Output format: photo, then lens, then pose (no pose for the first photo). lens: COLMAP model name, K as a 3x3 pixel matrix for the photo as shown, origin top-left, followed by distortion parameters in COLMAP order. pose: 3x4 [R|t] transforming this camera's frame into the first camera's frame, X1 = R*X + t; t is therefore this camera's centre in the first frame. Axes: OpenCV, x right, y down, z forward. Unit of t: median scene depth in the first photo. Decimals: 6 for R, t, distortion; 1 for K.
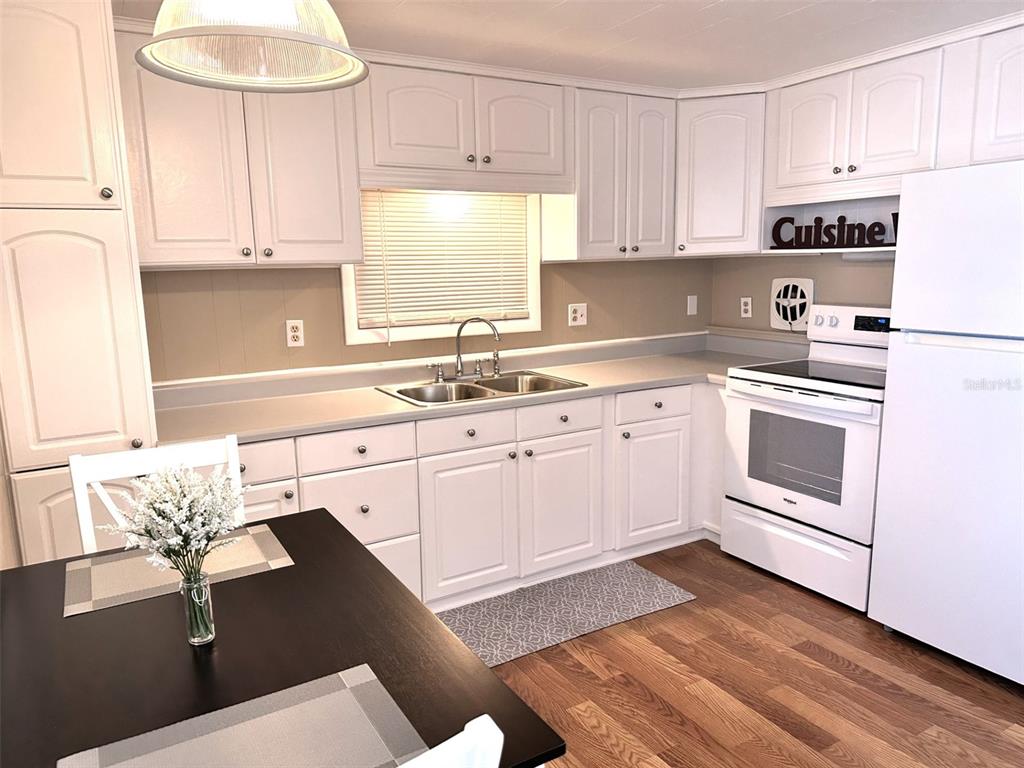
lens RADIAL K [[711.2, 0, 506.4], [0, 711.2, 383.6], [0, 0, 1]] dist [0.032783, -0.044062]
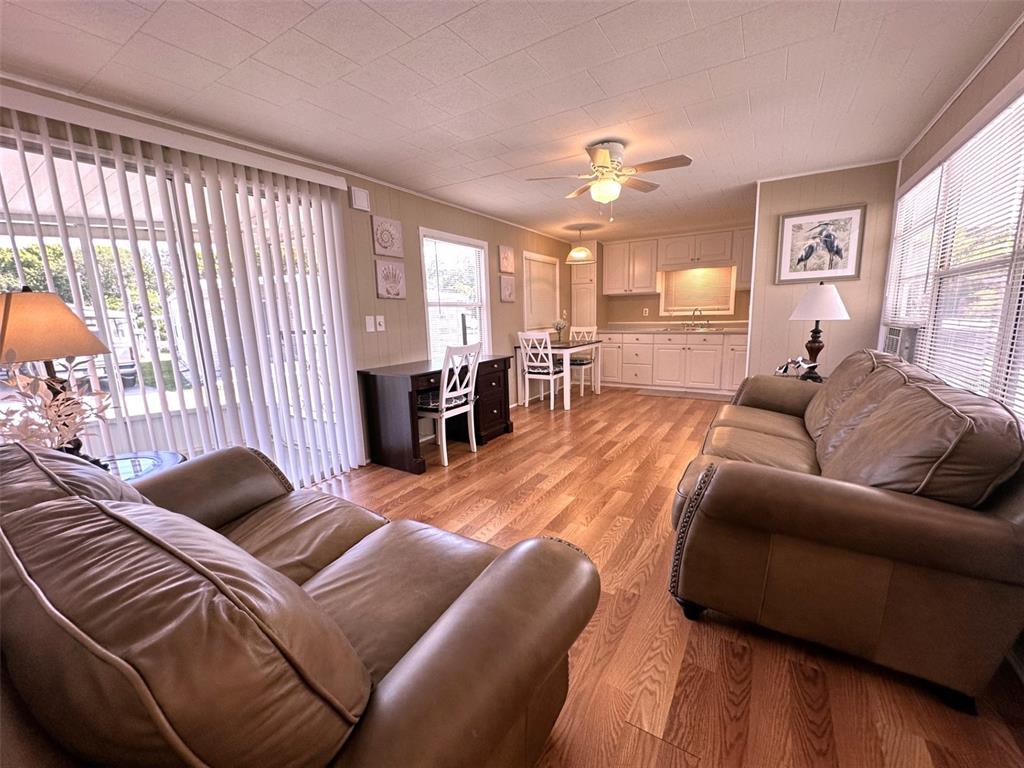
lens RADIAL K [[410.1, 0, 516.2], [0, 410.1, 385.9], [0, 0, 1]] dist [0.000563, 0.001003]
pose [[0.477927, 0.158705, -0.863943, 1.286594], [-0.127823, 0.985639, 0.110349, 0.158836], [0.869049, 0.057693, 0.491350, -0.613382]]
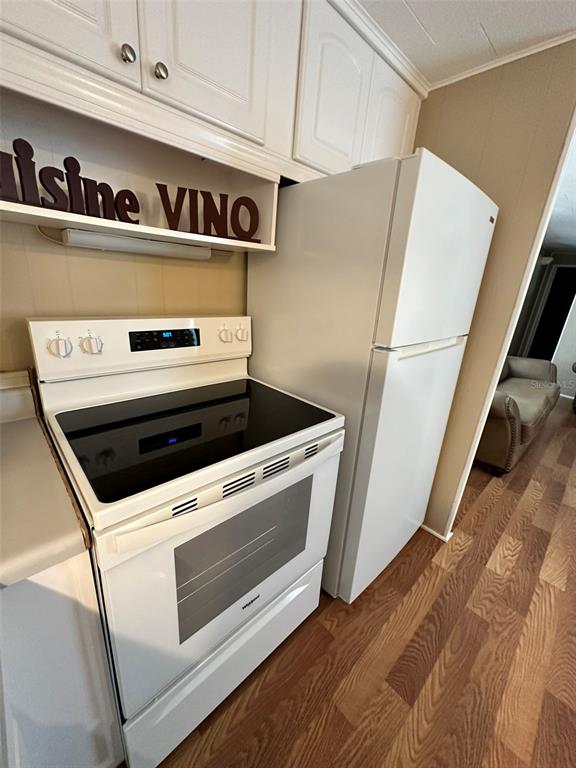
lens RADIAL K [[315.5, 0, 292.6], [0, 315.5, 380.5], [0, 0, 1]] dist [-0.003270, -0.000093]
pose [[-0.248993, -0.311553, 0.917026, 0.117147], [0.076544, 0.937555, 0.339311, -0.110531], [-0.965476, 0.154679, -0.209597, 0.709003]]
